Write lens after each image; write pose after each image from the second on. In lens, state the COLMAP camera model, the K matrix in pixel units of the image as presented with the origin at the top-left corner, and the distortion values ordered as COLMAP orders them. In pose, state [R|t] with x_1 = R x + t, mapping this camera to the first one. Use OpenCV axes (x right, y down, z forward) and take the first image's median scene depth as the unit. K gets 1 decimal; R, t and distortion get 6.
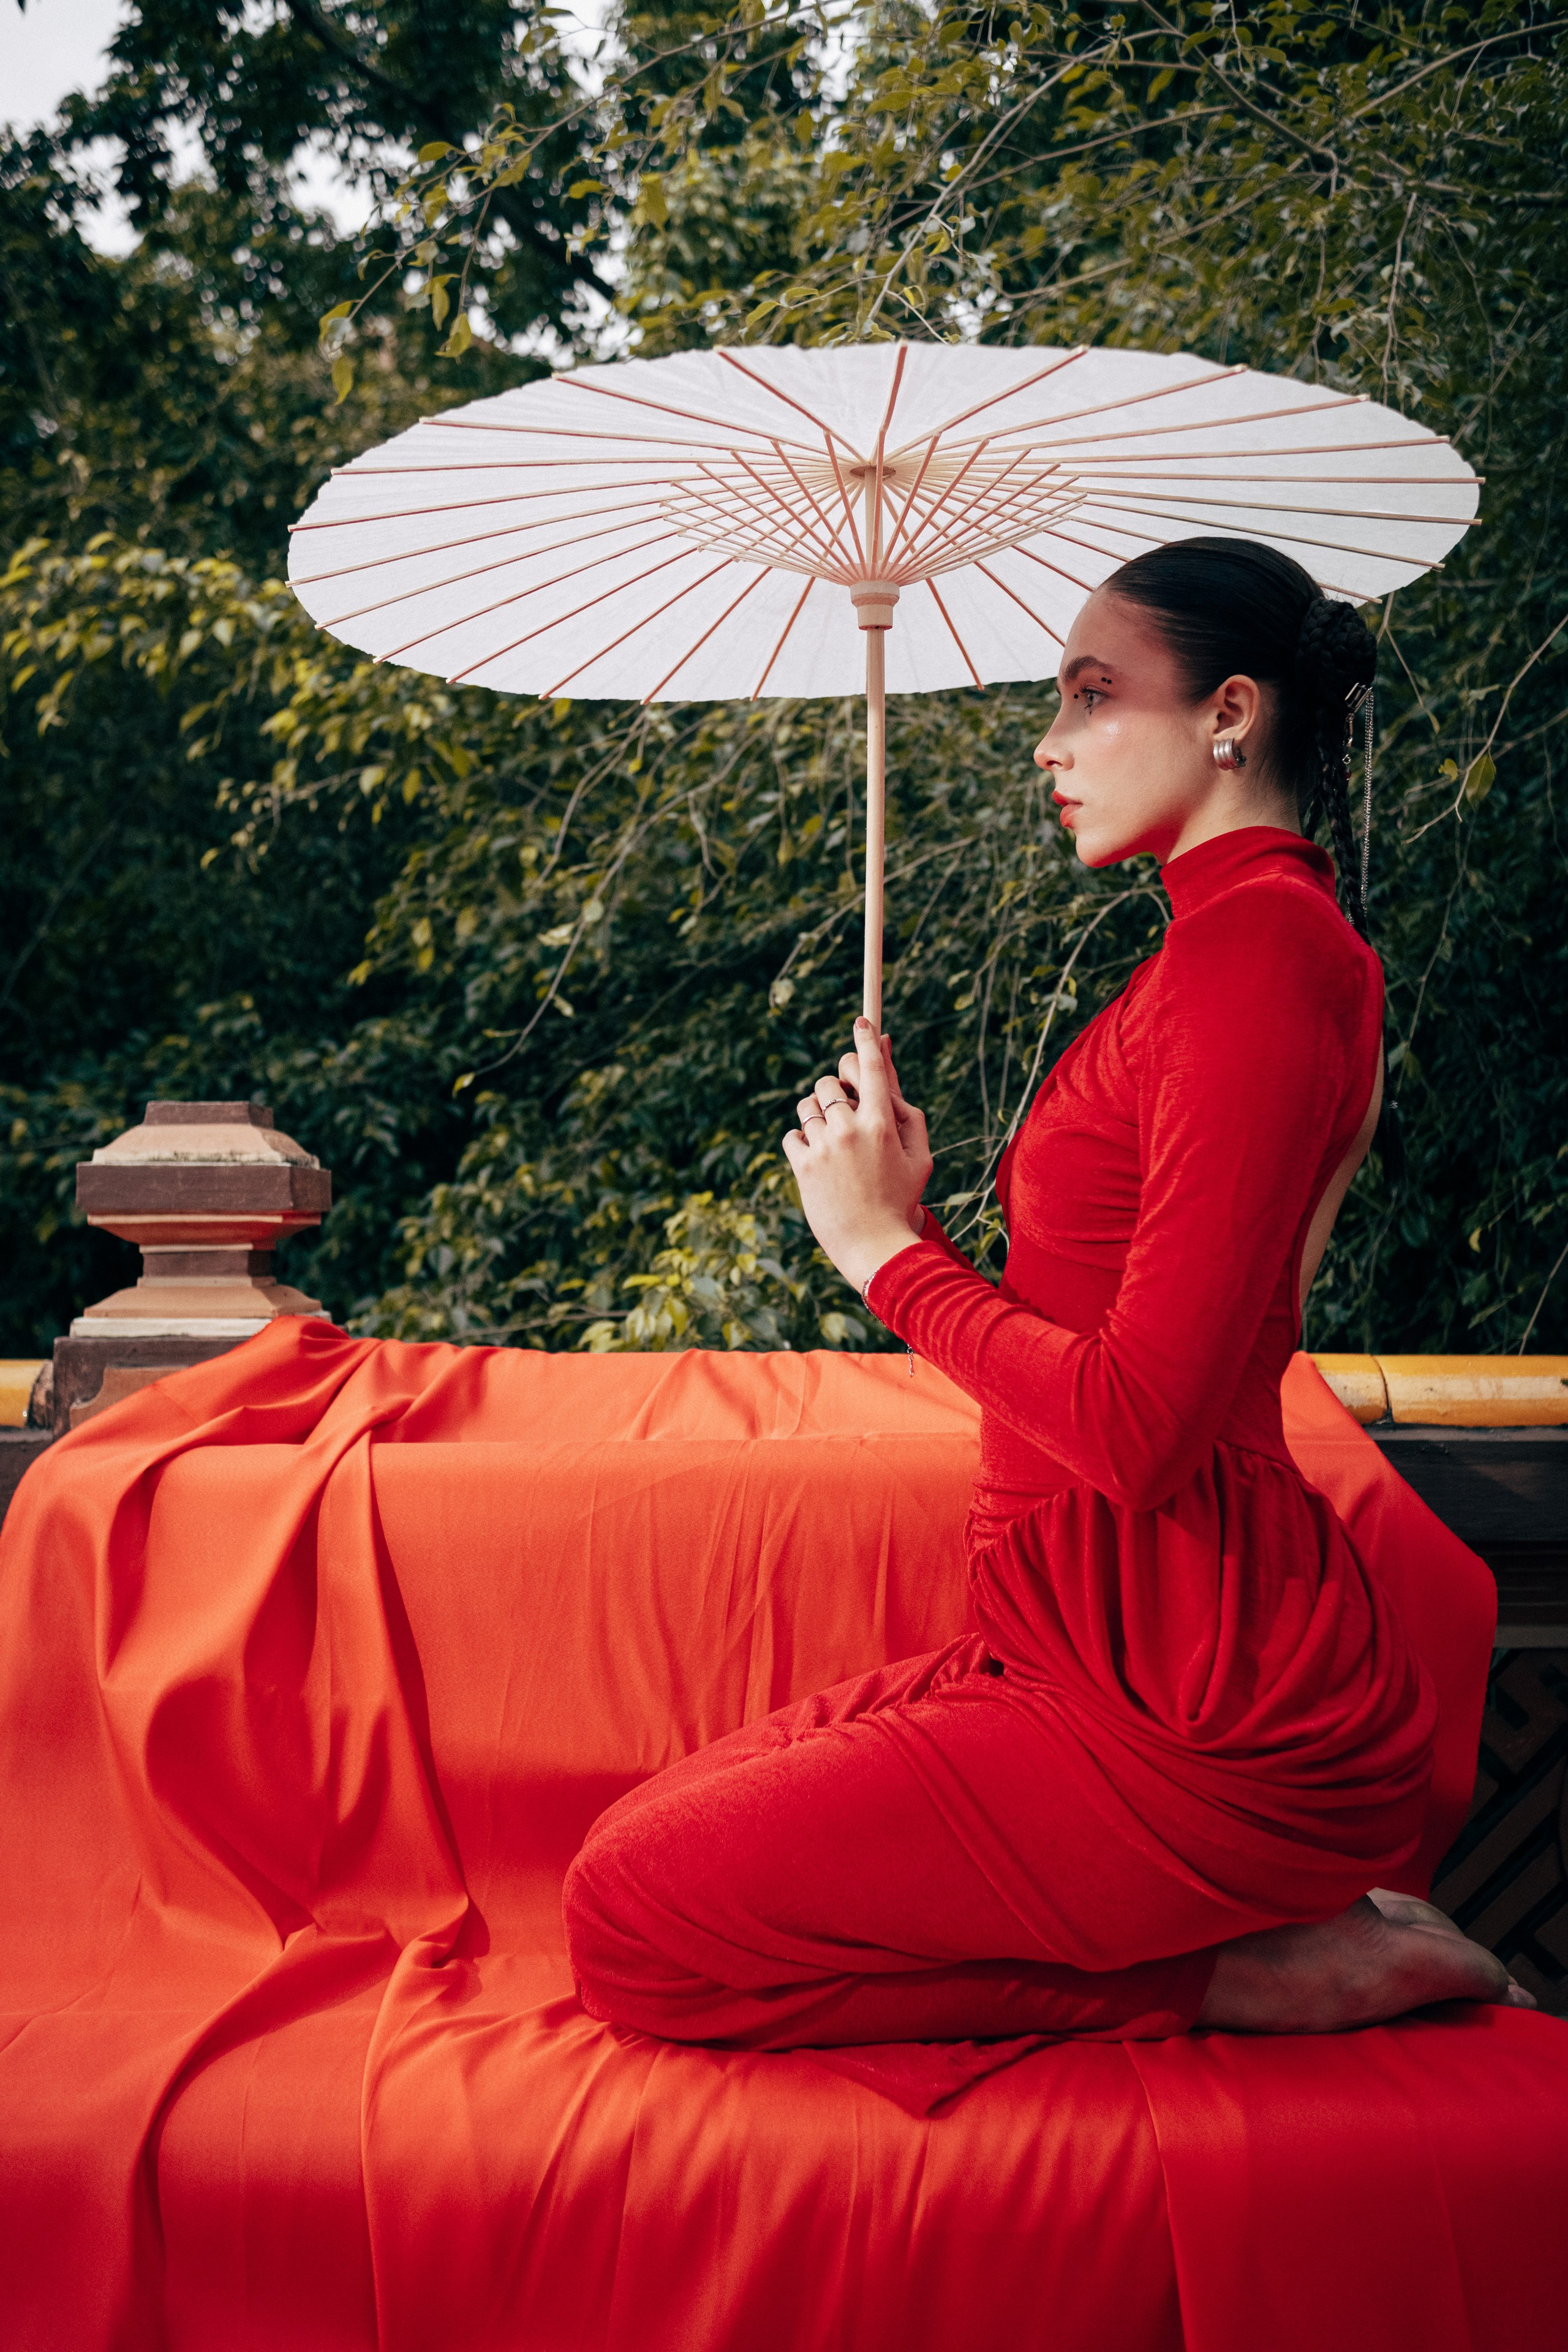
lens RADIAL K [[2304.9, 0, 784.0], [0, 2304.9, 1176.0], [0, 0, 1]] dist [0.010156, -0.007759]
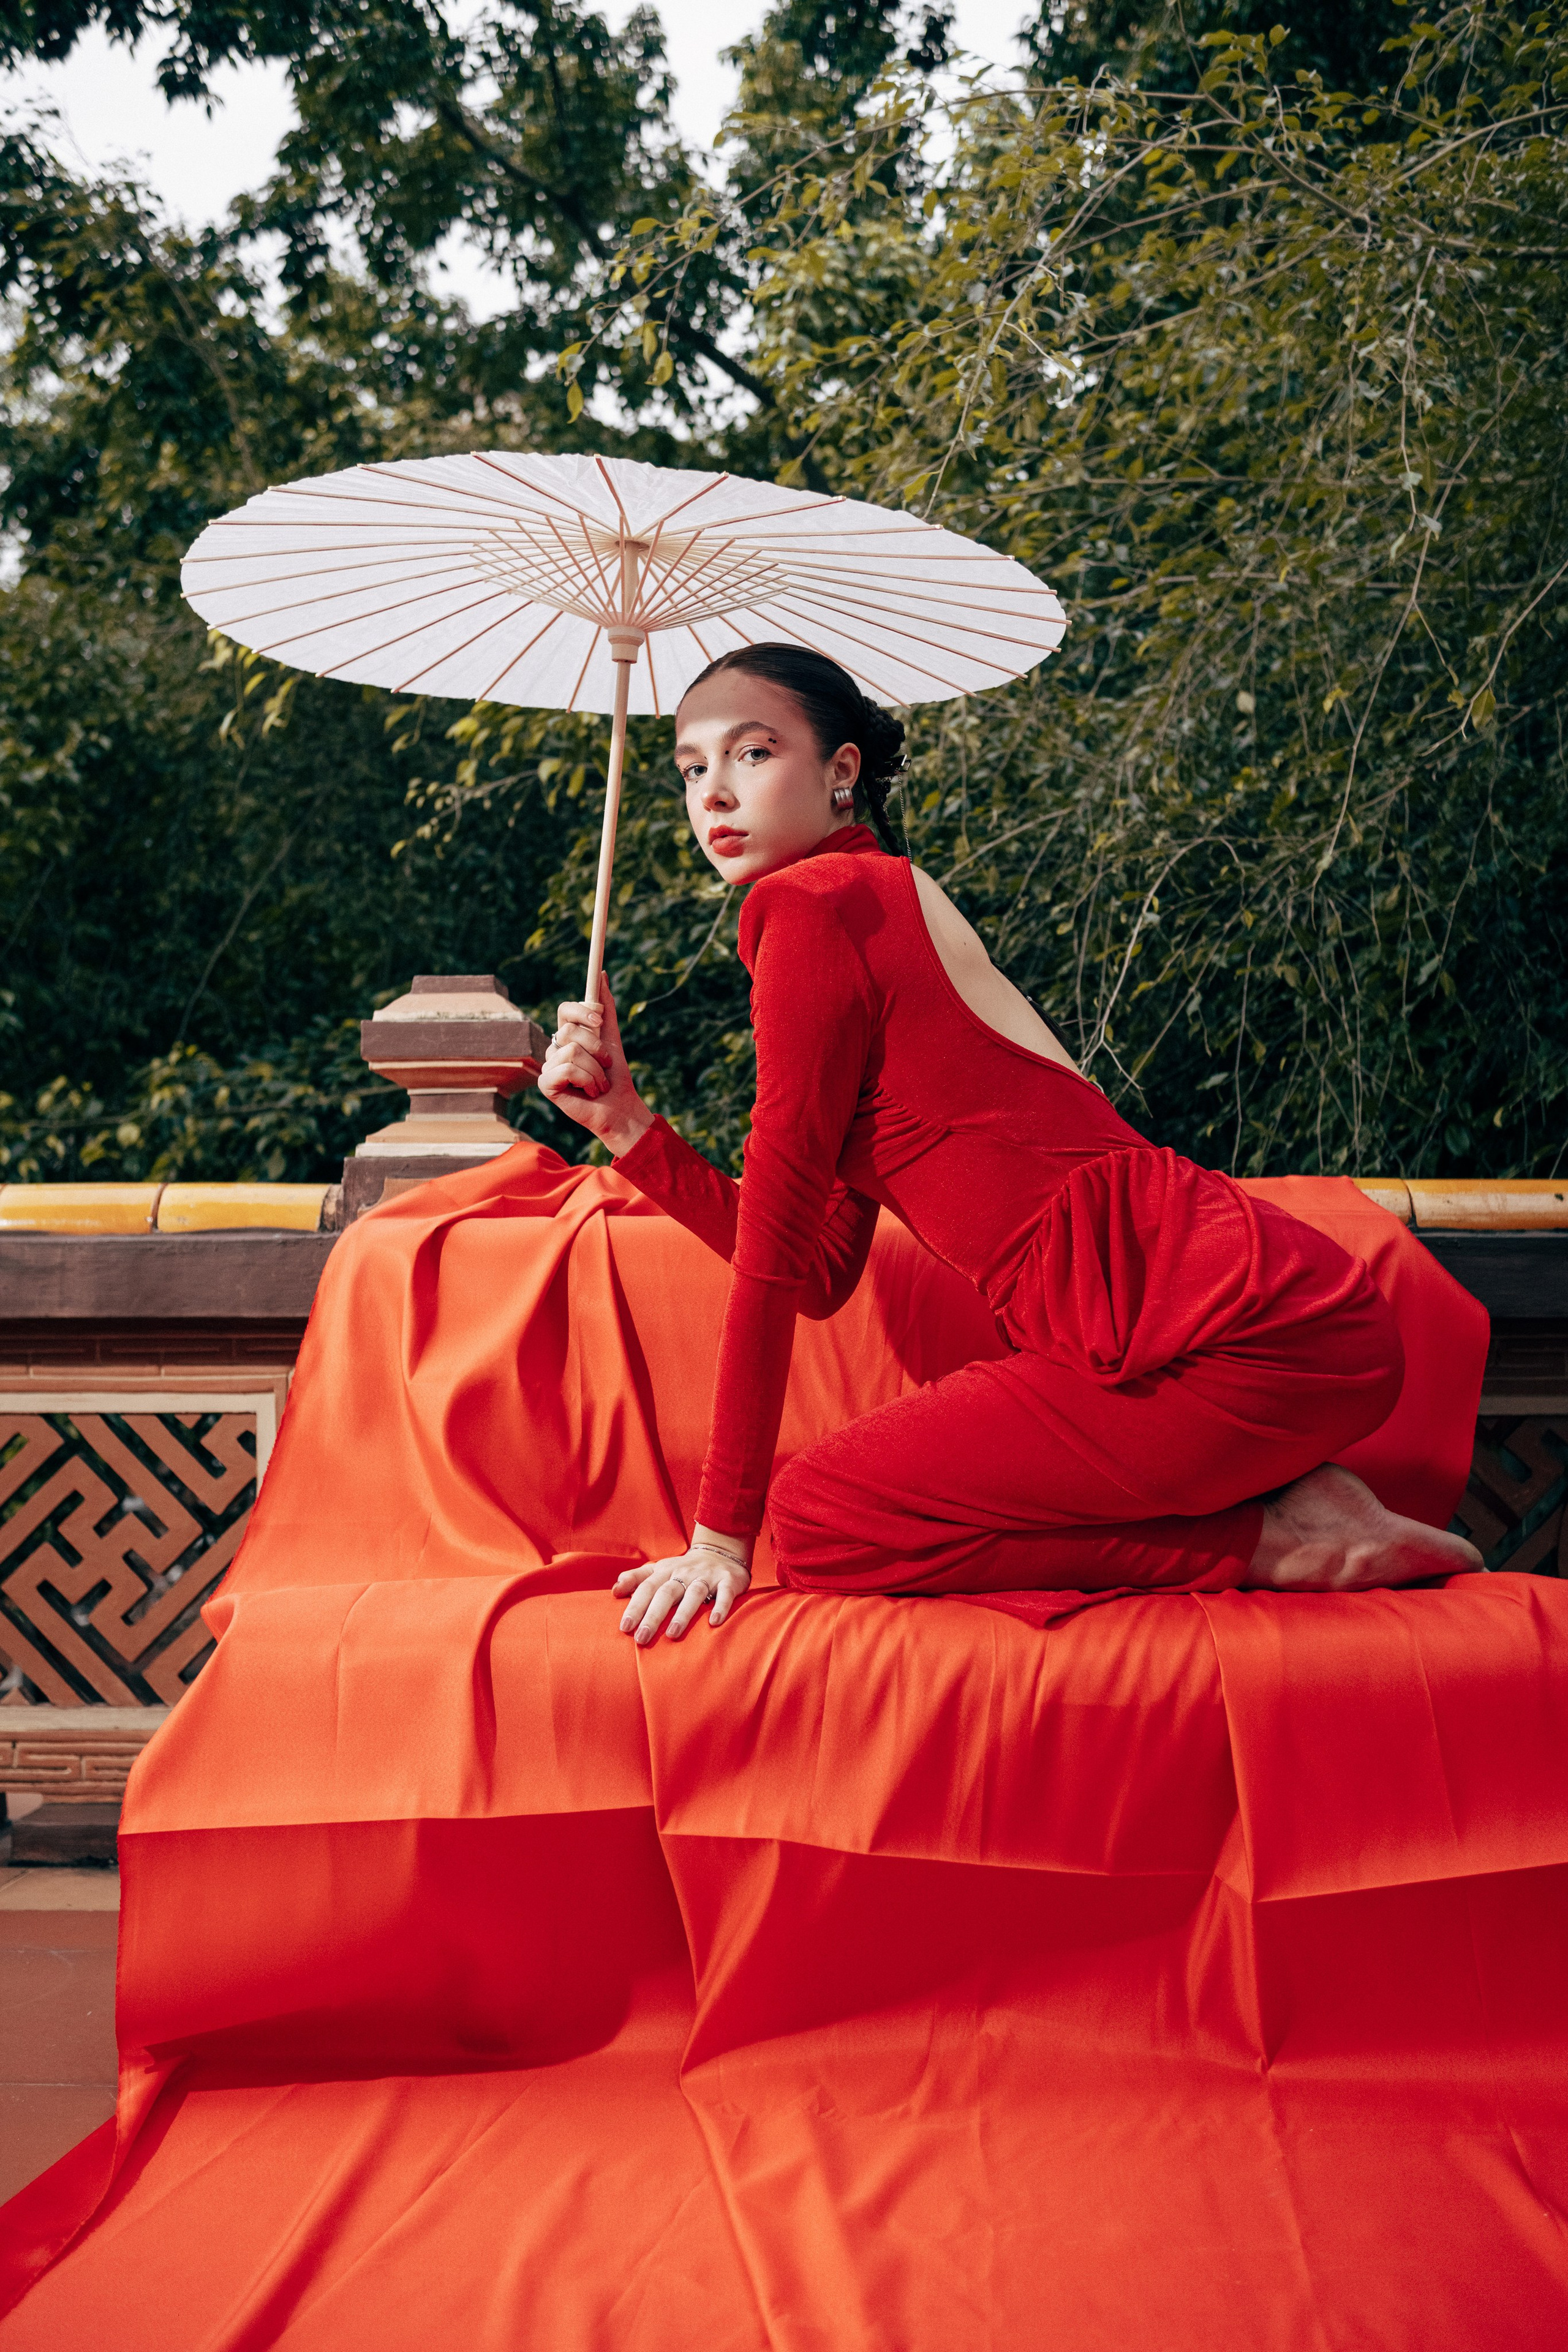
lens RADIAL K [[2304.9, 0, 784.0], [0, 2304.9, 1176.0], [0, 0, 1]] dist [0.010156, -0.007759]
pose [[0.999209, -0.000514, -0.039756, -0.014559], [-0.000809, 0.999447, -0.033256, 0.069877], [0.039751, 0.033262, 0.998656, -0.143007]]
